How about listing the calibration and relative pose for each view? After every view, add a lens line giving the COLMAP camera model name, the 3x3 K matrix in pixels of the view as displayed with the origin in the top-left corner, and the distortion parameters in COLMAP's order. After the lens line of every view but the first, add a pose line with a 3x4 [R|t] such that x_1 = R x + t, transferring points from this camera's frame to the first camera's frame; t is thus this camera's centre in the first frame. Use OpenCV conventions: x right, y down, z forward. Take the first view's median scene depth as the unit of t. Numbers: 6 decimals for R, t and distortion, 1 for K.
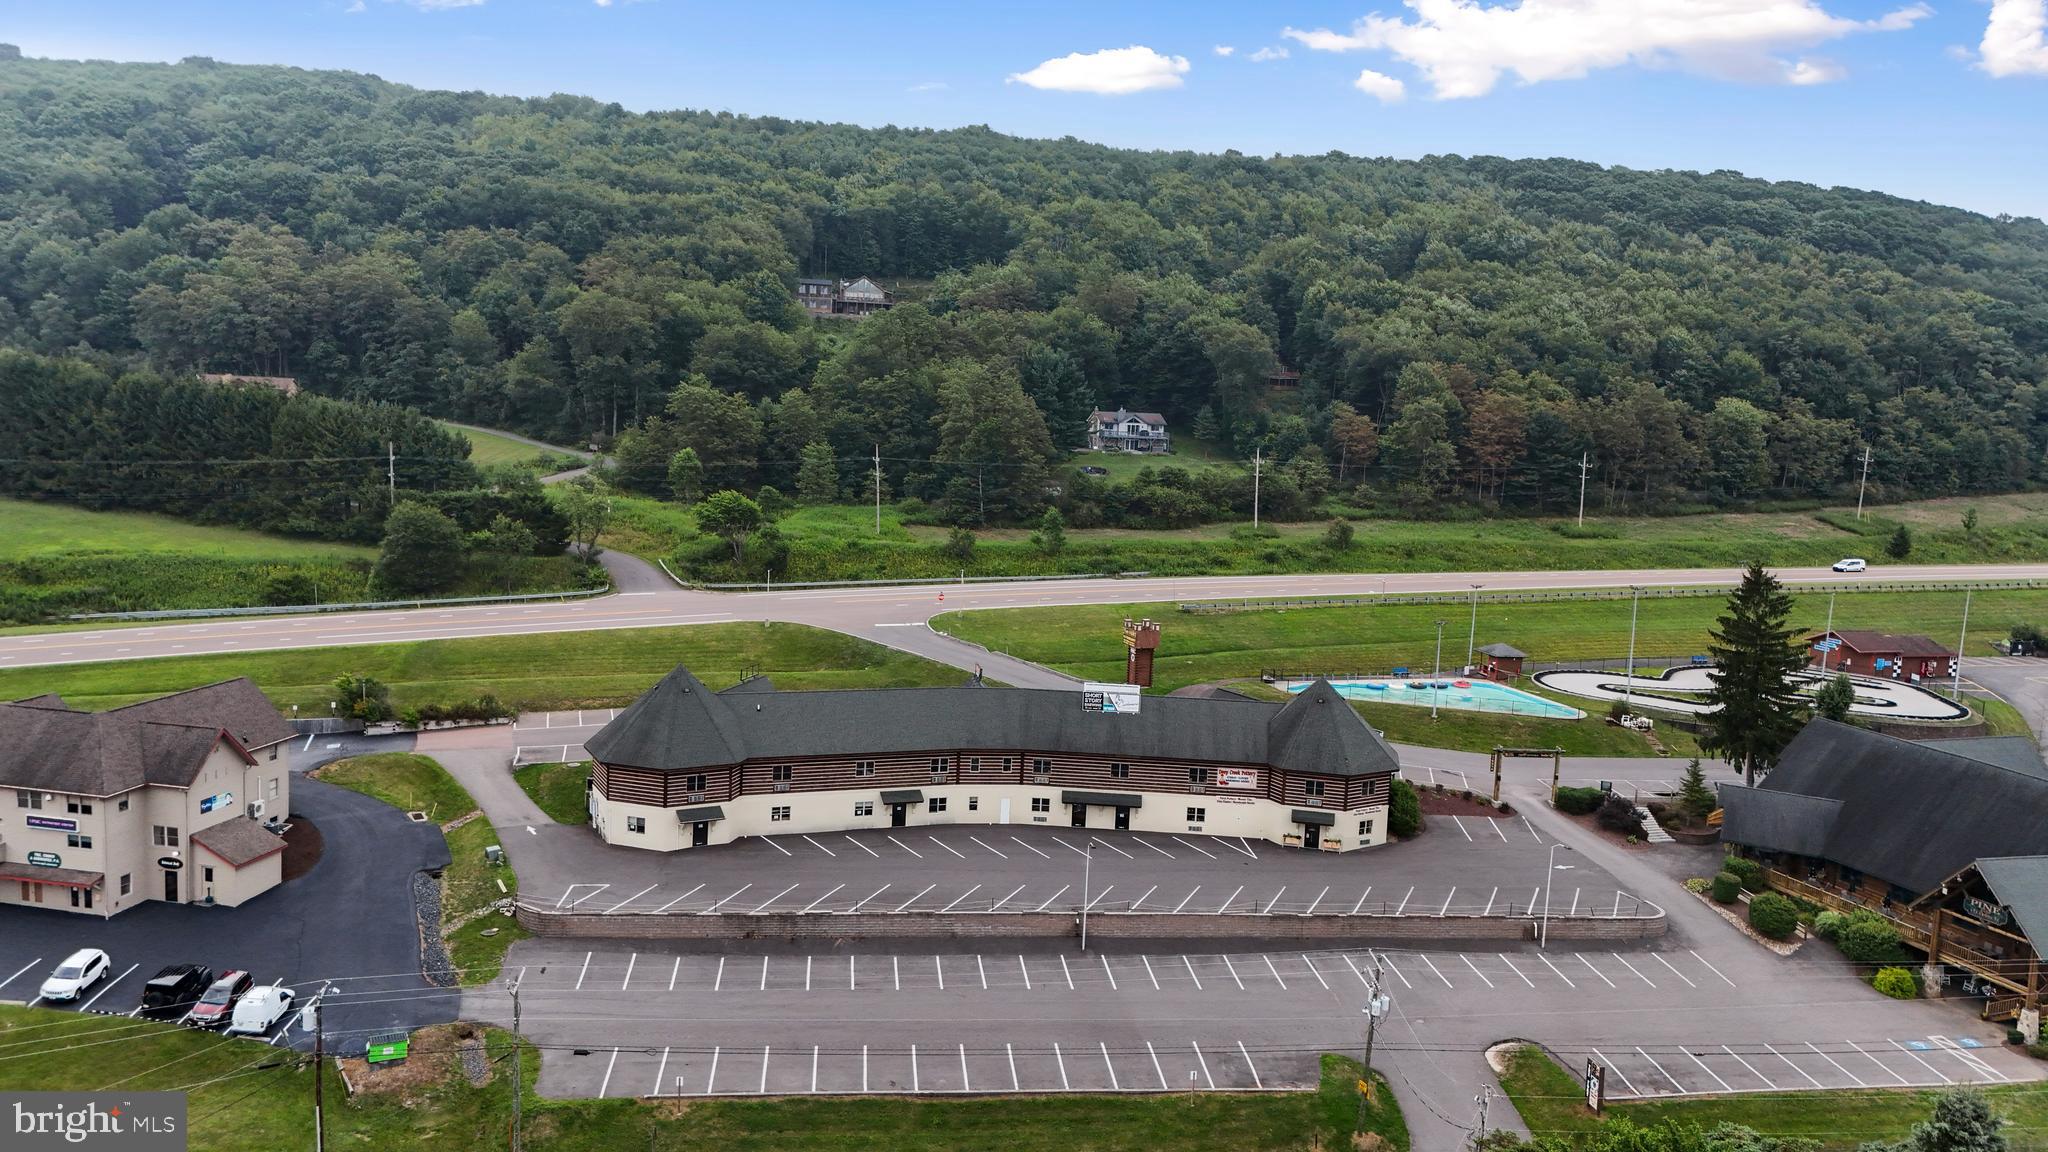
lens RADIAL K [[1400.6, 0, 1023.3], [0, 1400.6, 507.7], [0, 0, 1]] dist [0.073265, -0.059506]
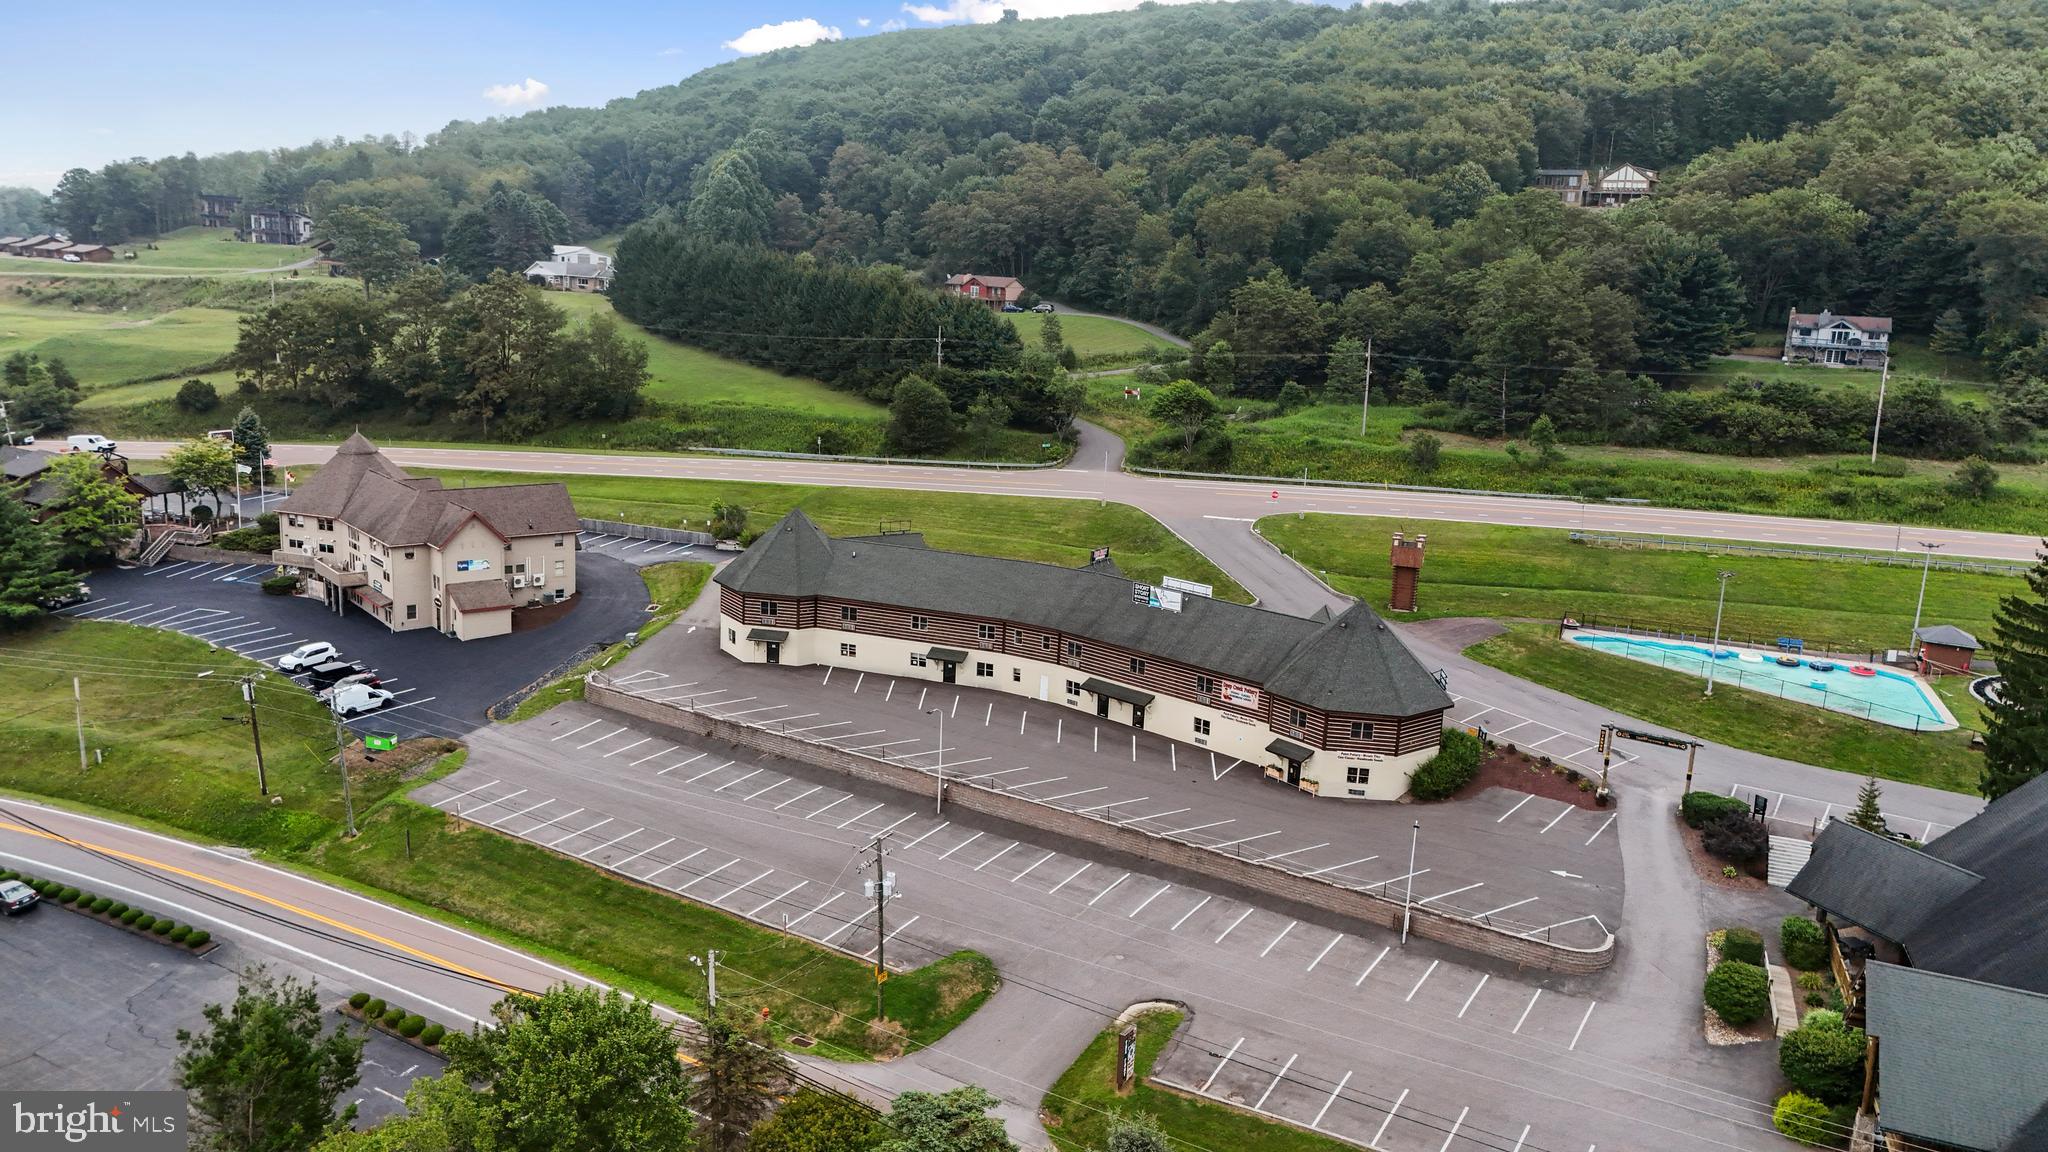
lens RADIAL K [[1400.6, 0, 1023.3], [0, 1400.6, 507.7], [0, 0, 1]] dist [0.073265, -0.059506]
pose [[0.802853, 0.098052, -0.588059, 0.553022], [-0.061237, 0.994728, 0.082254, 0.006944], [0.593024, -0.030026, 0.804625, 0.192274]]
